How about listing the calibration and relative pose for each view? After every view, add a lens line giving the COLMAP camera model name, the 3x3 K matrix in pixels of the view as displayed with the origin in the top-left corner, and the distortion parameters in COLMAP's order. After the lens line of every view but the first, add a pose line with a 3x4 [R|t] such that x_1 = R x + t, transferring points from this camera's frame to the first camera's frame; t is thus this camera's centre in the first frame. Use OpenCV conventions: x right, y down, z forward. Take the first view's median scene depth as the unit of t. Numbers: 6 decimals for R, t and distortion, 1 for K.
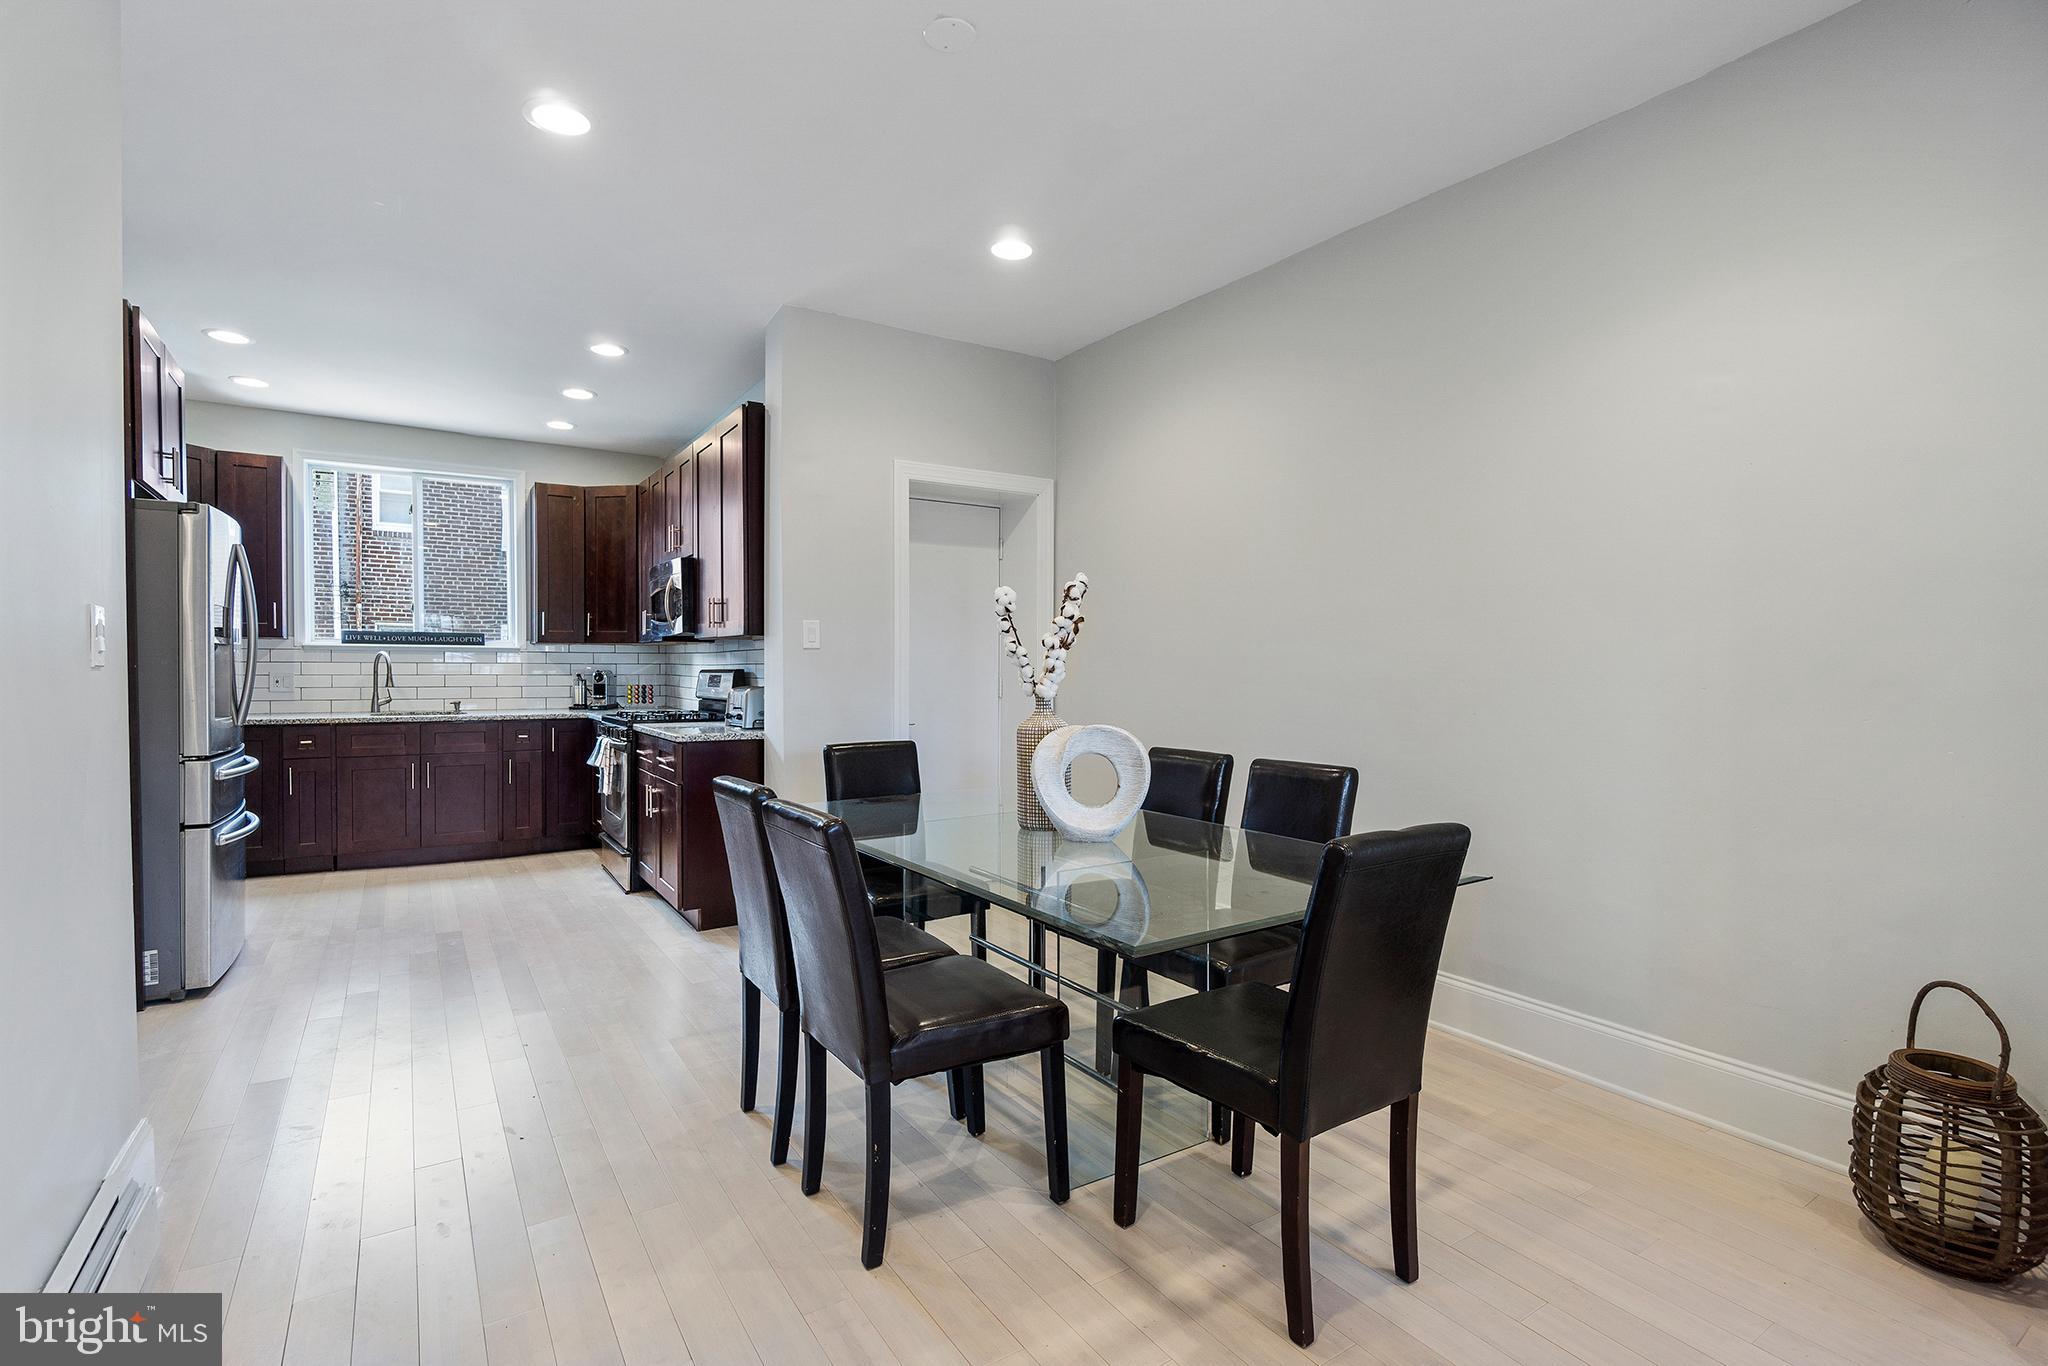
lens RADIAL K [[936.2, 0, 1010.5], [0, 936.2, 681.1], [0, 0, 1]] dist [-0.042401, 0.022225]
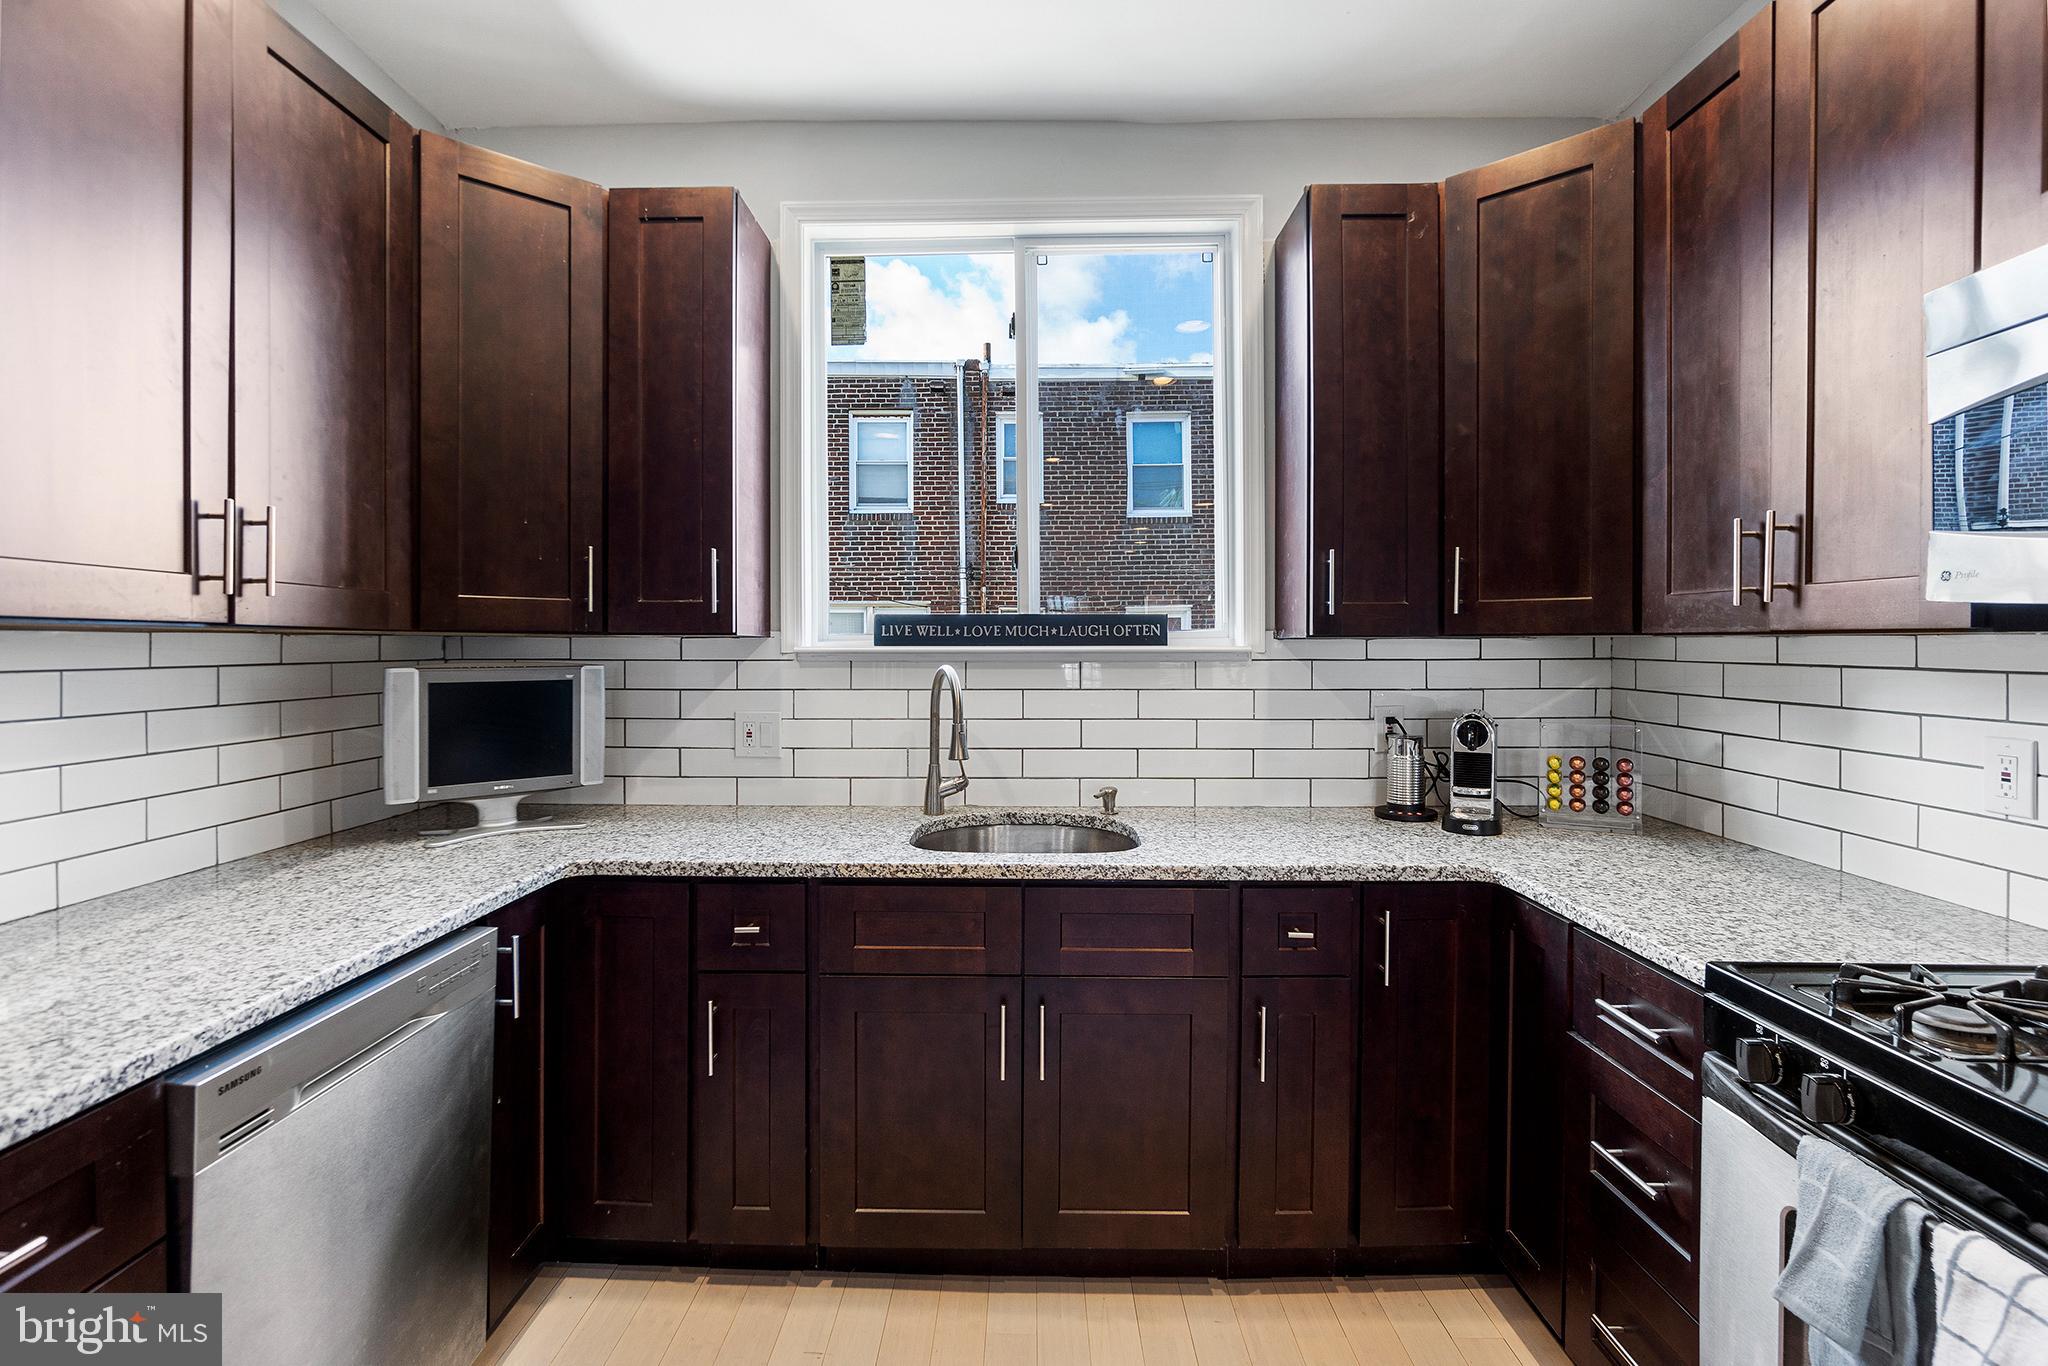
lens RADIAL K [[940.4, 0, 1019.5], [0, 940.4, 654.7], [0, 0, 1]] dist [-0.012036, 0.004397]
pose [[0.827070, -0.000876, -0.562099, -0.423179], [-0.002876, 0.999979, -0.005791, -0.034067], [0.562092, 0.006406, 0.827050, 0.676180]]
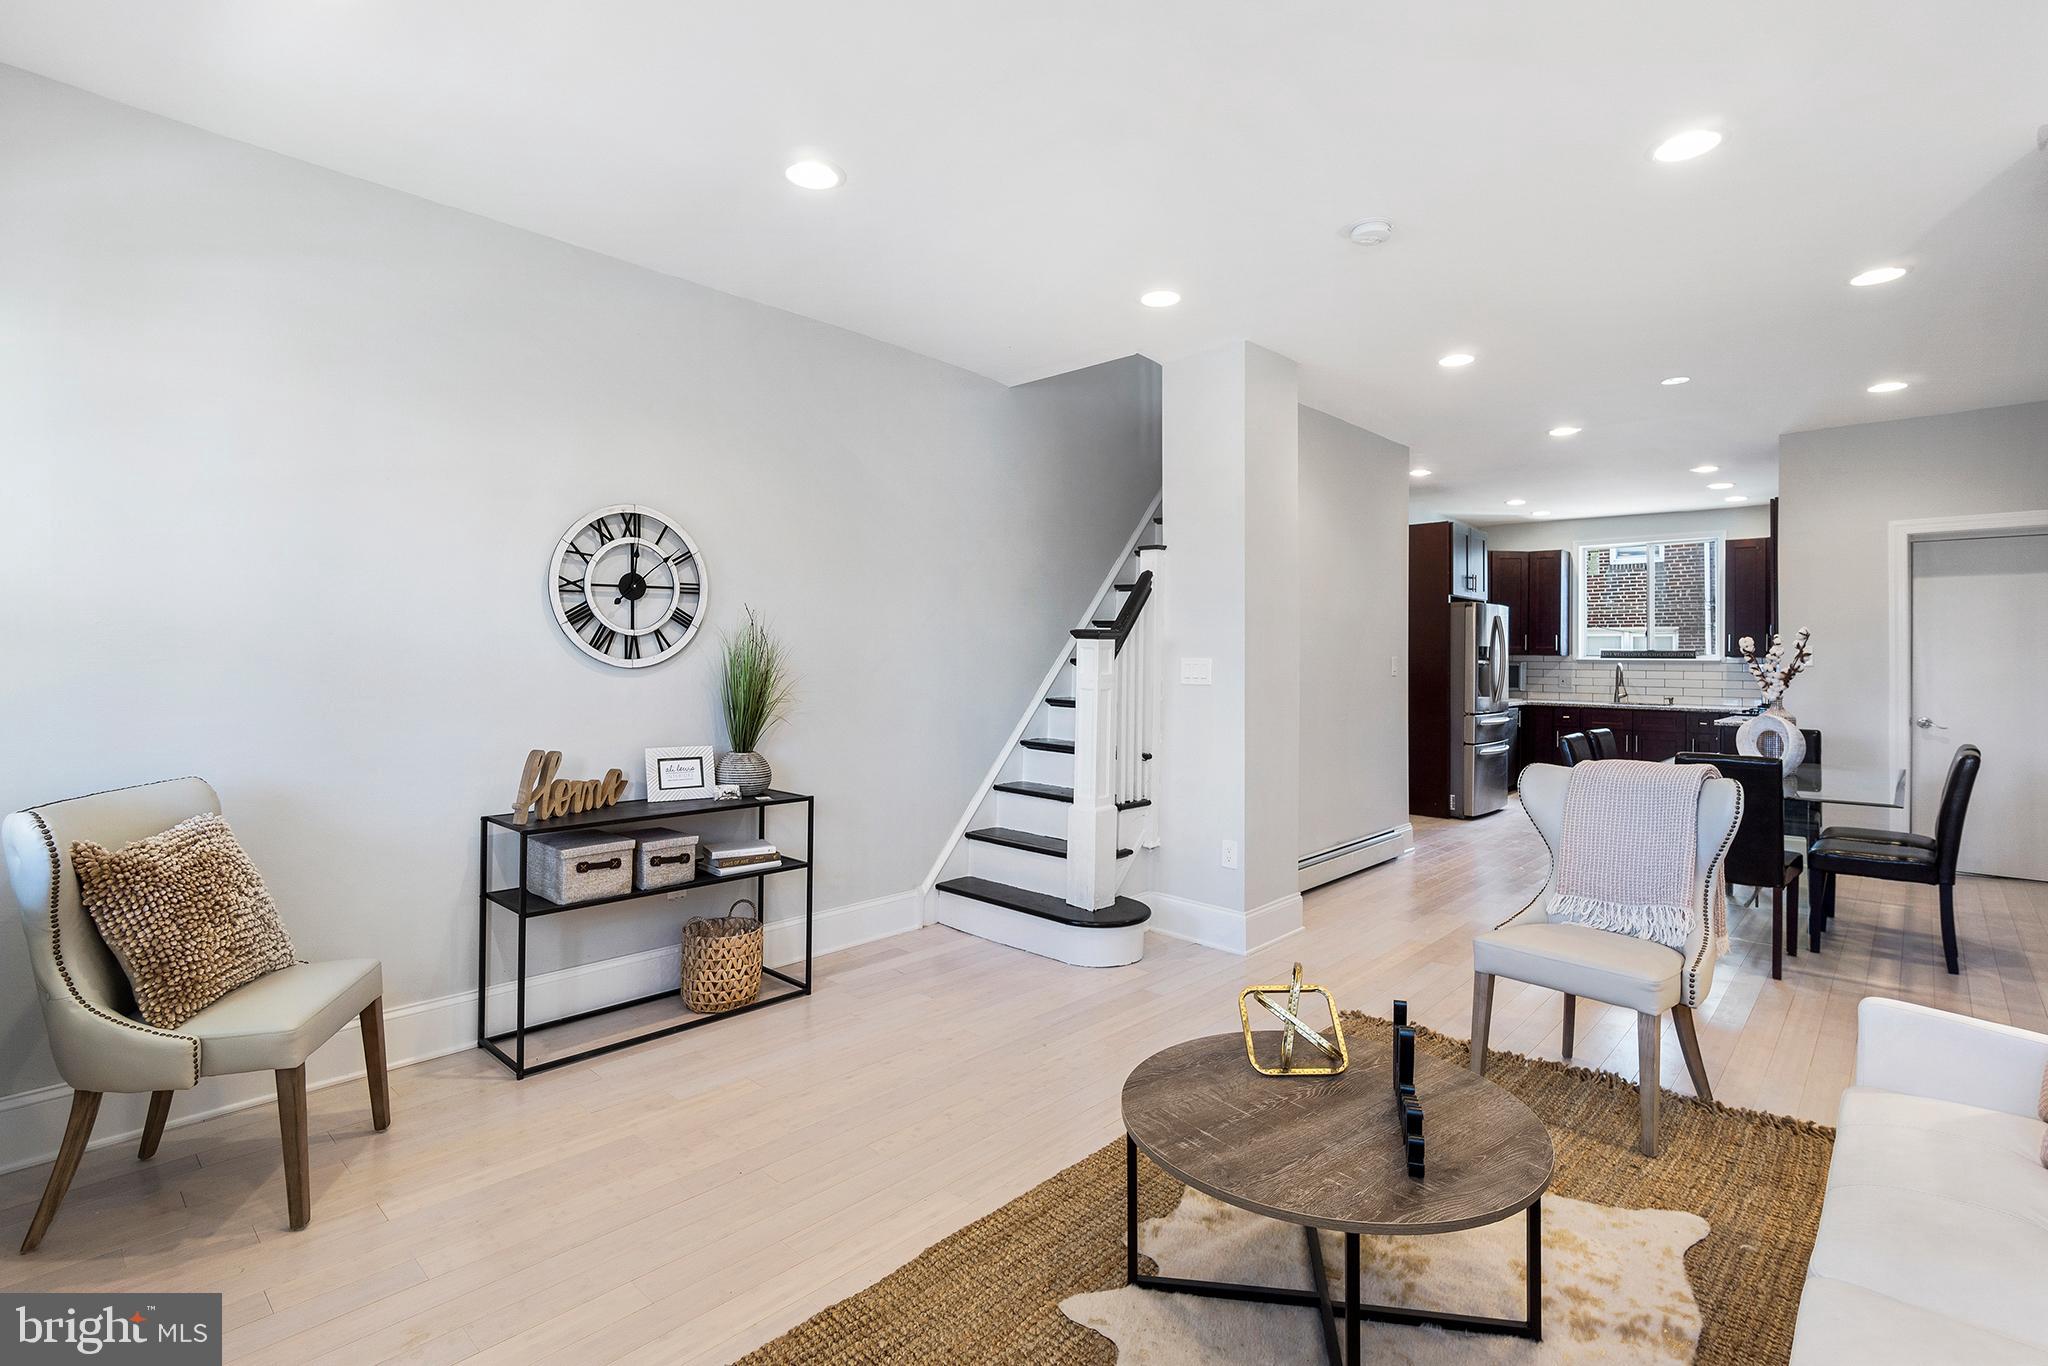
lens RADIAL K [[962.9, 0, 1036.7], [0, 962.9, 651.4], [0, 0, 1]] dist [-0.001234, 0.000350]
pose [[0.242329, -0.008099, -0.970160, 0.655937], [-0.020949, 0.999688, -0.013578, -0.009458], [0.969968, 0.023614, 0.242084, -0.350667]]
